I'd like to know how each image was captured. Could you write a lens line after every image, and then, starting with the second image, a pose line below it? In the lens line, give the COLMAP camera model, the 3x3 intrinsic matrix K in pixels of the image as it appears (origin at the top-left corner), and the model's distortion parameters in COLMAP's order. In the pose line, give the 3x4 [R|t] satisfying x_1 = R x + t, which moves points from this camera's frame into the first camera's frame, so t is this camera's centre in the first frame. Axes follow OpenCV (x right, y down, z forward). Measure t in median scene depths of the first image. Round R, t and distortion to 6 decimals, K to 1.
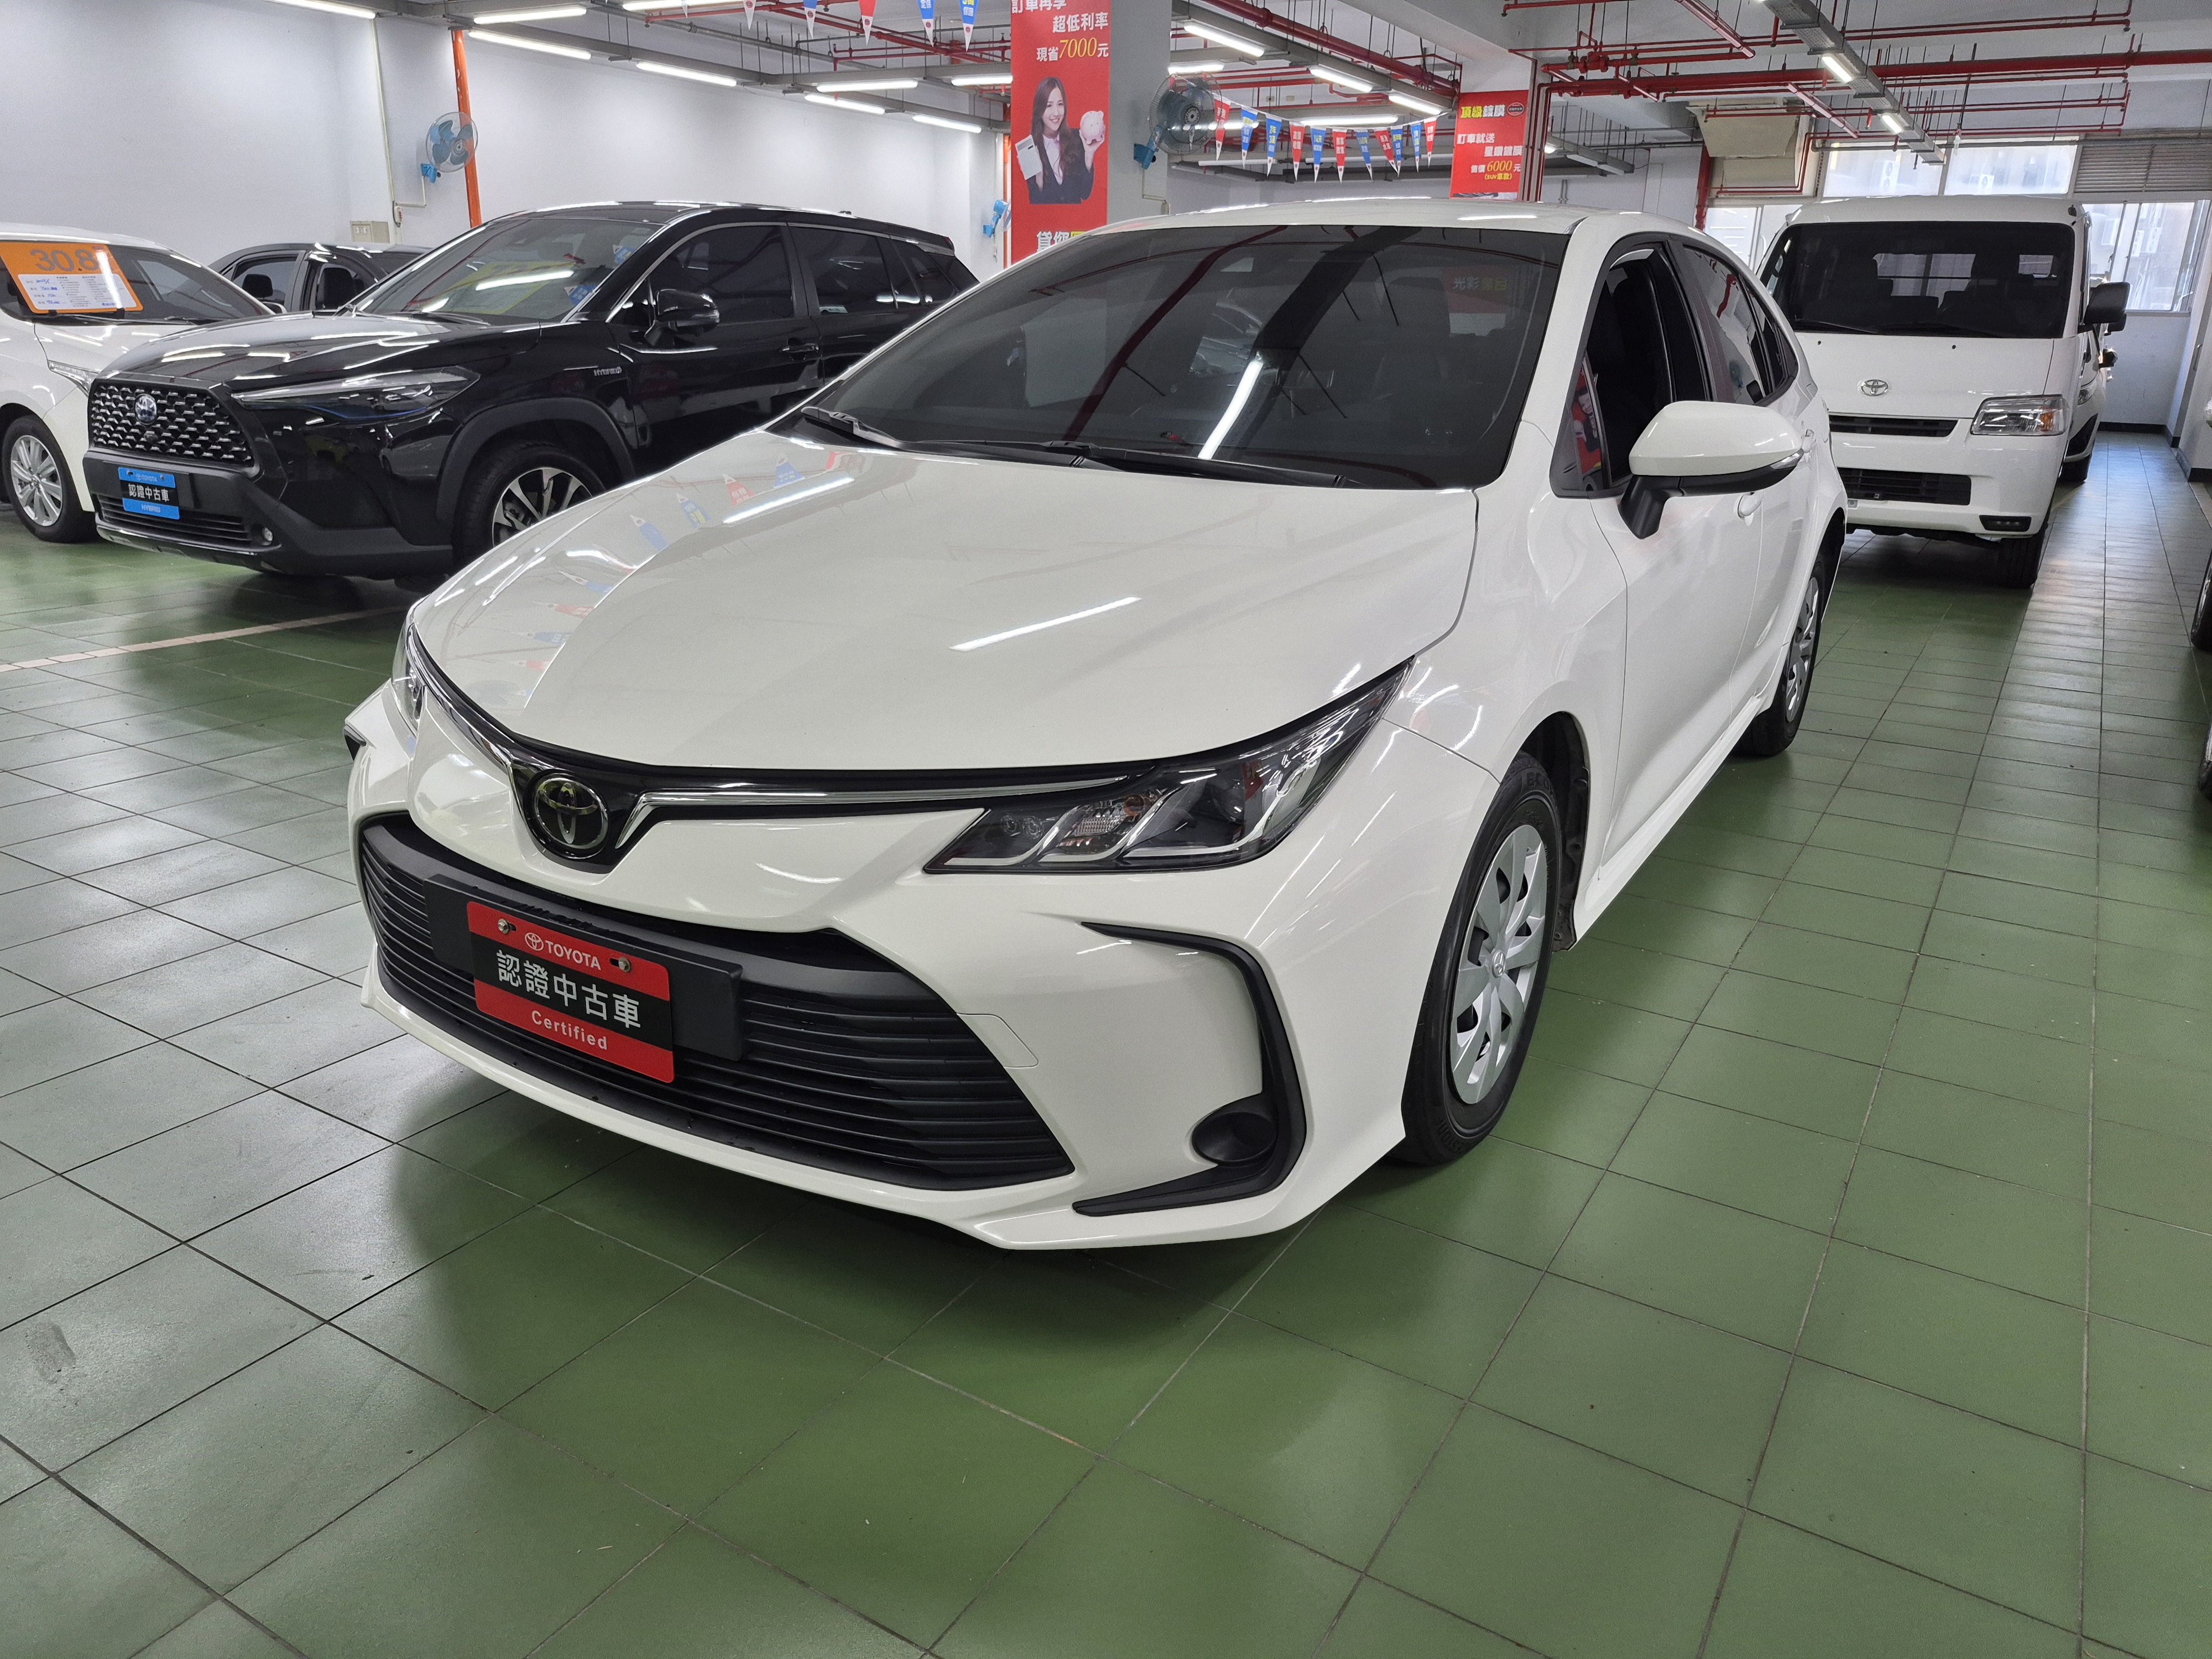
lens RADIAL K [[1564.0, 0, 1121.9], [0, 1564.0, 830.6], [0, 0, 1]] dist [0.006778, -0.004963]
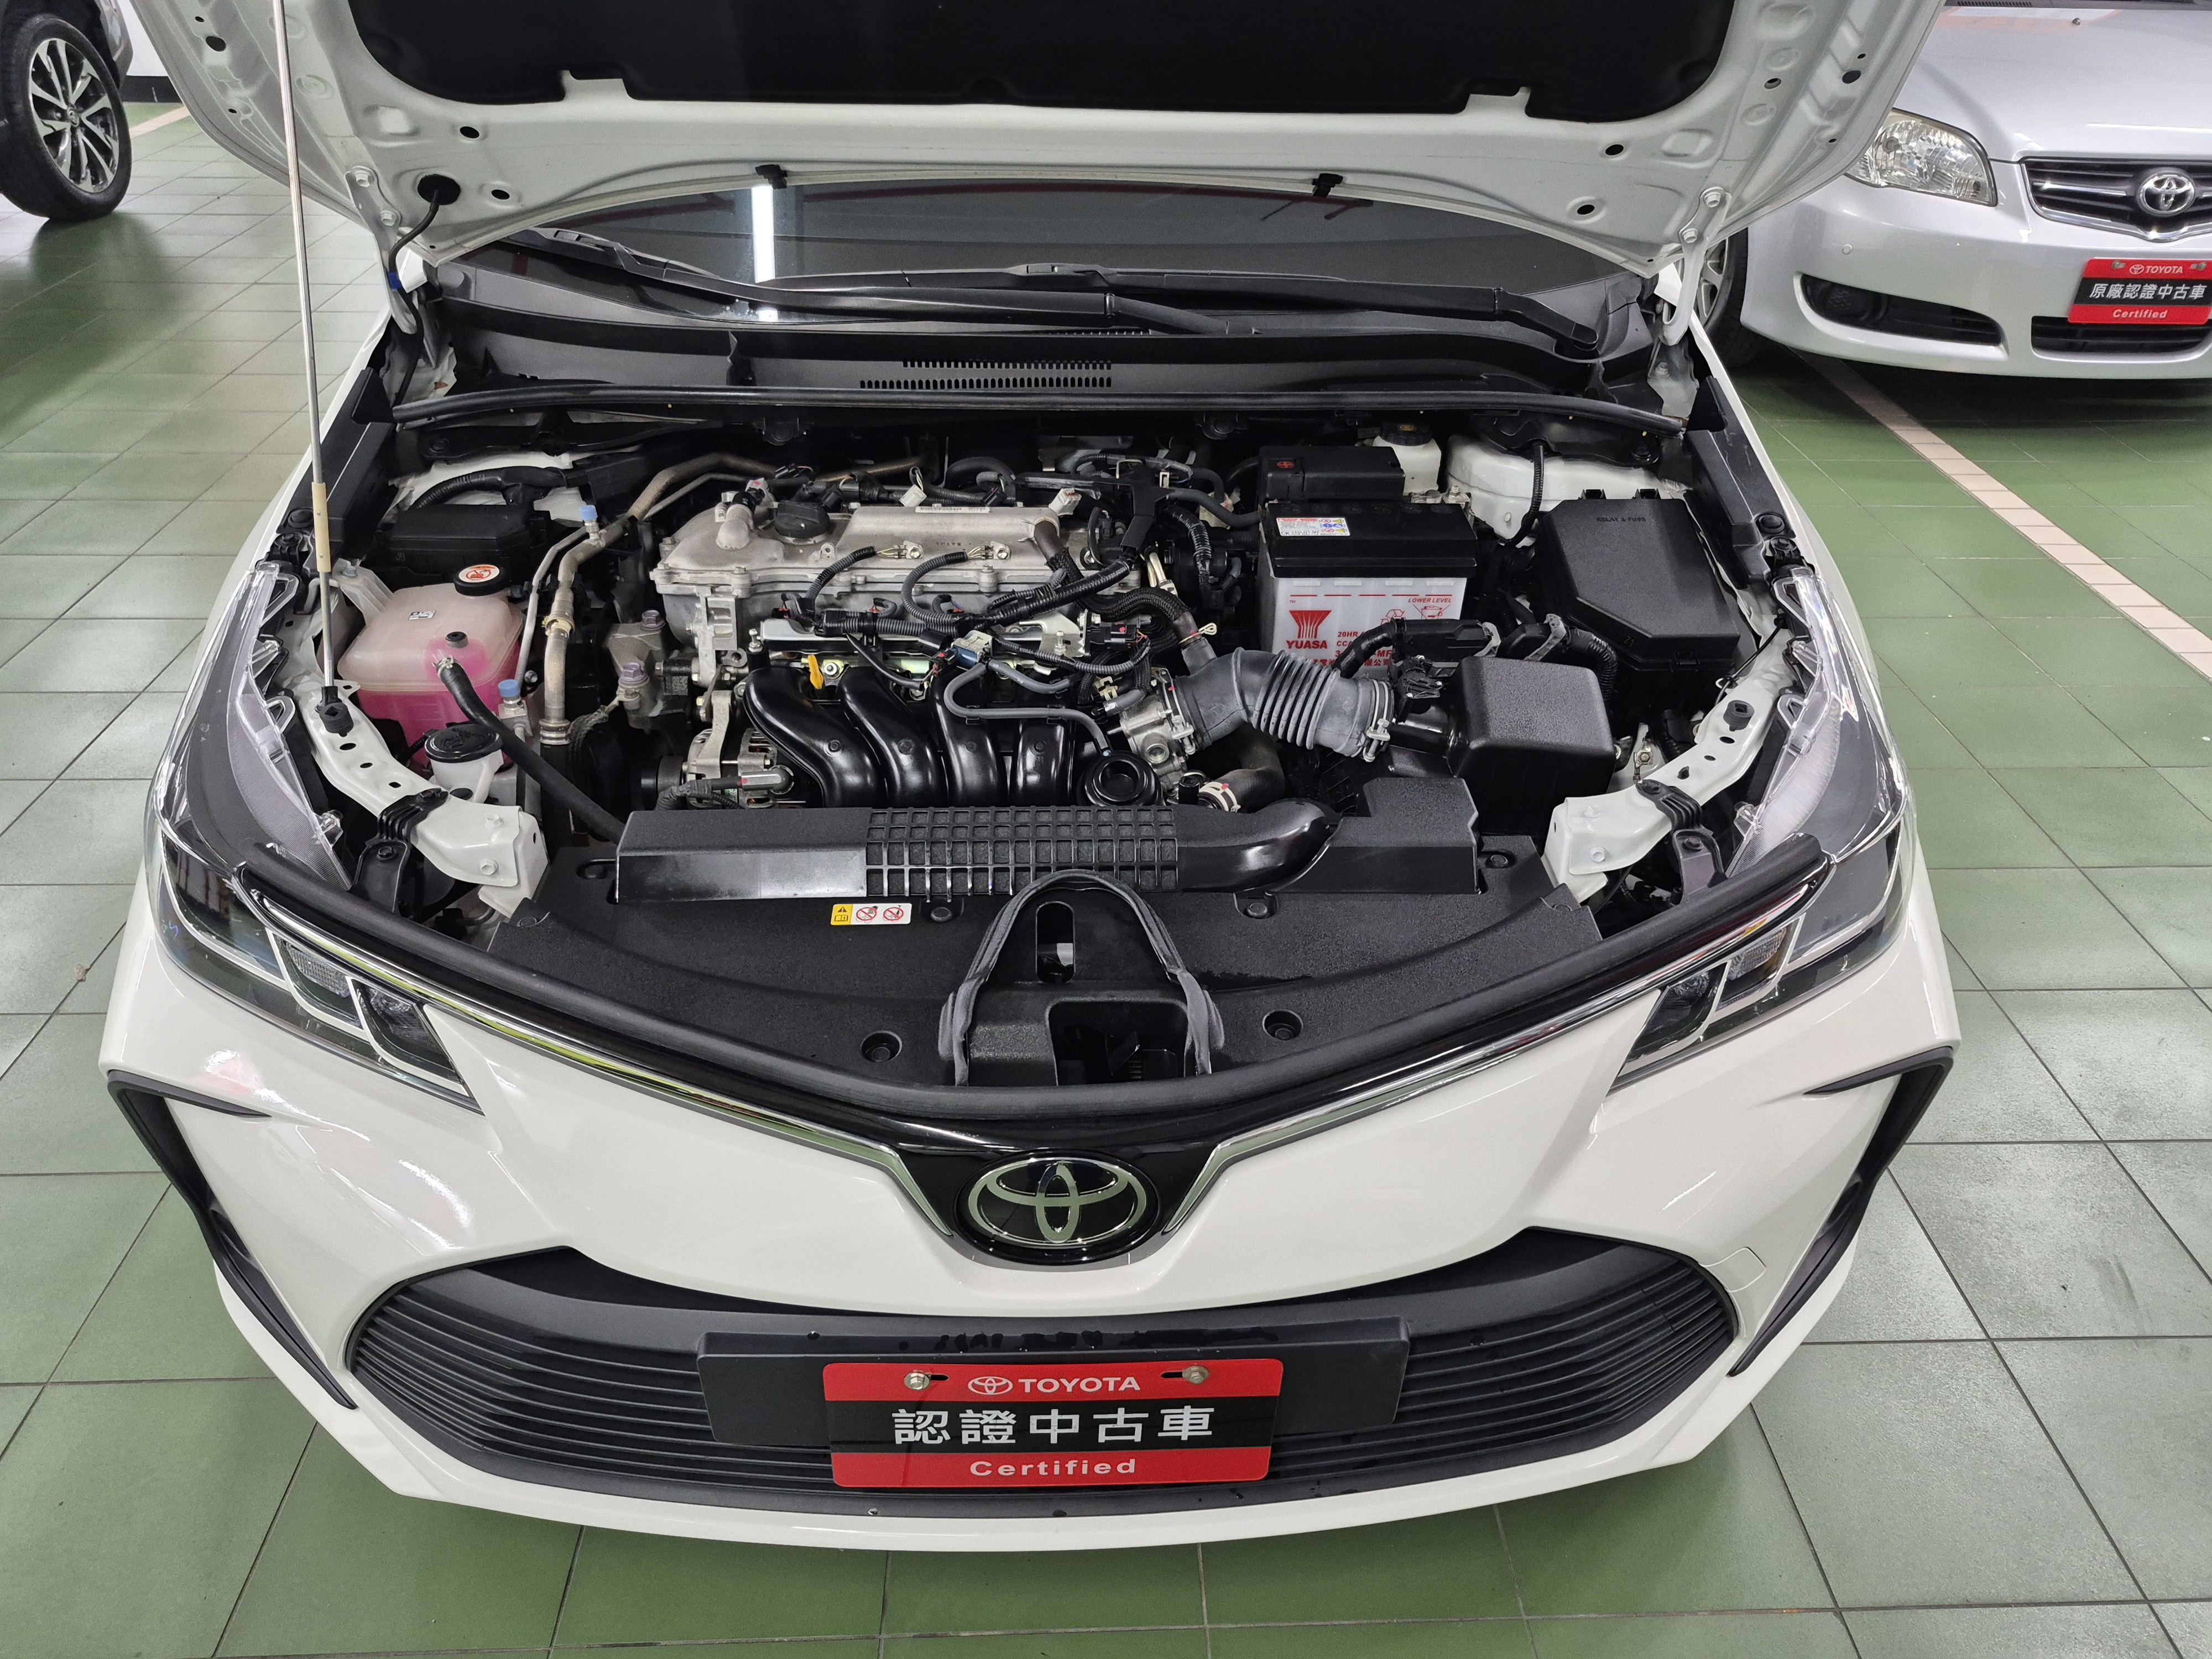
lens RADIAL K [[1566.8, 0, 1113.3], [0, 1566.8, 876.6], [0, 0, 1]] dist [-0.000893, -0.000680]
pose [[0.836625, -0.322736, 0.442606, -0.140053], [0.173159, 0.922390, 0.345273, -0.082204], [-0.519688, -0.212223, 0.827579, 0.130487]]
